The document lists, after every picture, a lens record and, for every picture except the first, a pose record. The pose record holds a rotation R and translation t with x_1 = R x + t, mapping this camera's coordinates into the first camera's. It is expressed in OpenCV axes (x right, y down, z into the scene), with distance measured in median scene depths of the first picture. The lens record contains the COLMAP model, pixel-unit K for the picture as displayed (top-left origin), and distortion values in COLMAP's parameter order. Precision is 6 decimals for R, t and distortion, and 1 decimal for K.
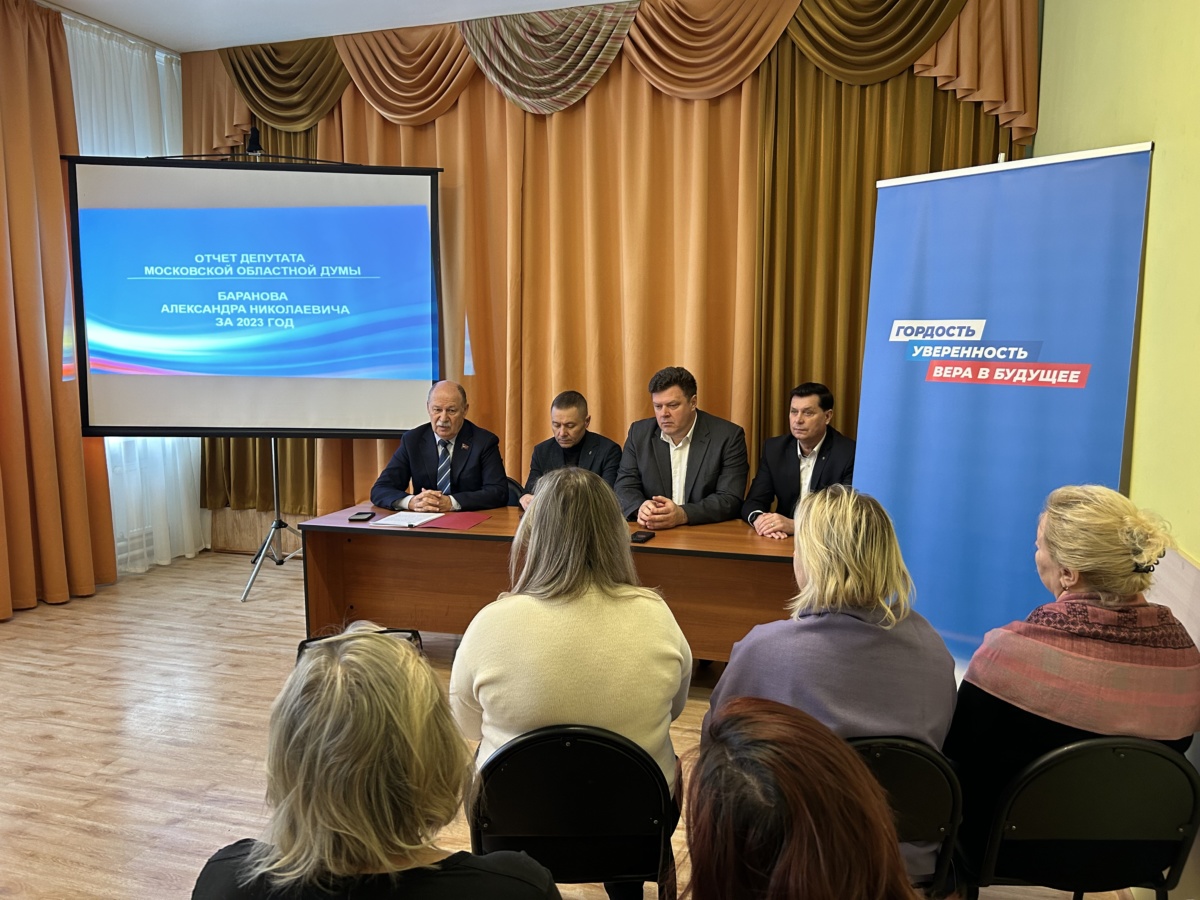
lens RADIAL K [[907.3, 0, 597.0], [0, 907.3, 445.9], [0, 0, 1]] dist [0.047470, -0.058283]
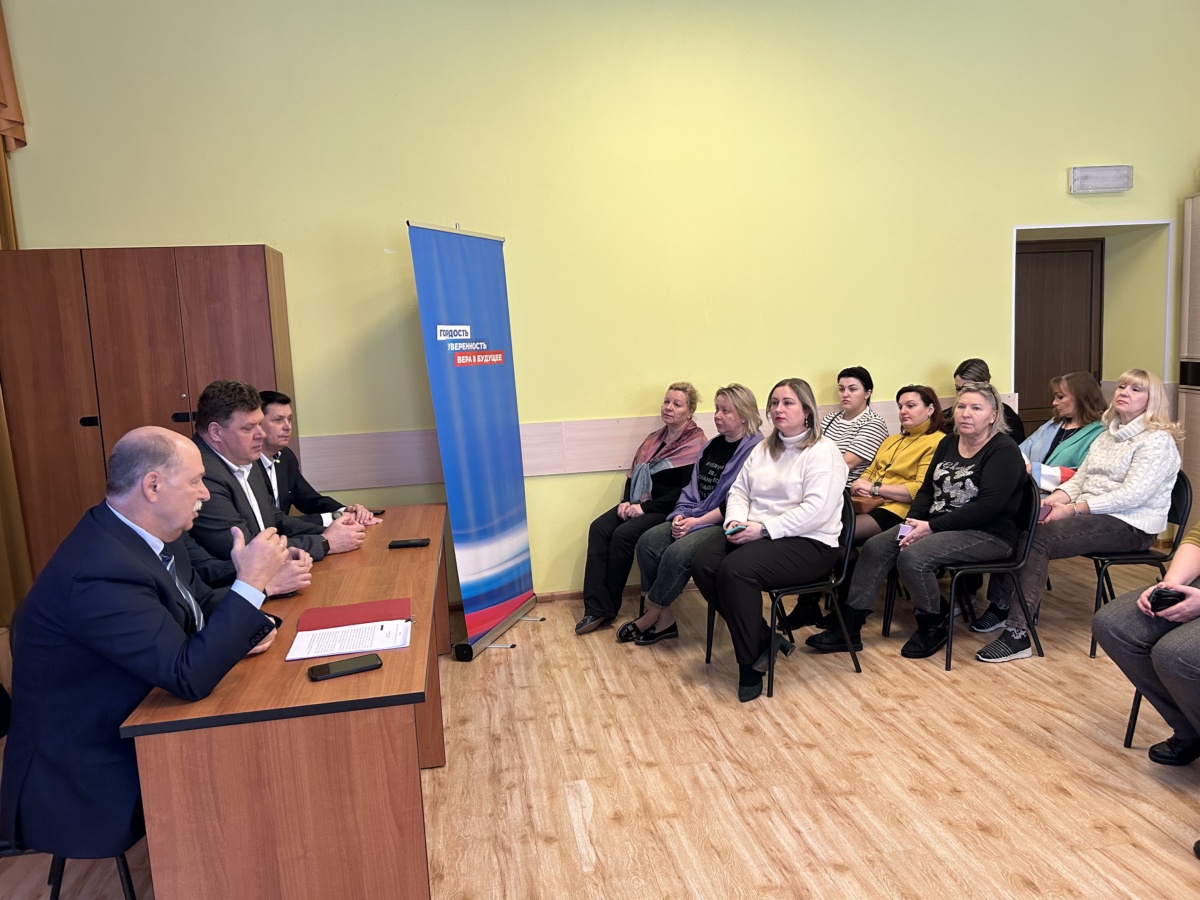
lens RADIAL K [[907.3, 0, 599.3], [0, 907.3, 448.4], [0, 0, 1]] dist [0.047470, -0.058283]
pose [[-0.450871, -0.092077, 0.887827, -0.646929], [0.145133, 0.973866, 0.174703, -0.100247], [-0.880711, 0.207621, -0.425725, 0.877463]]
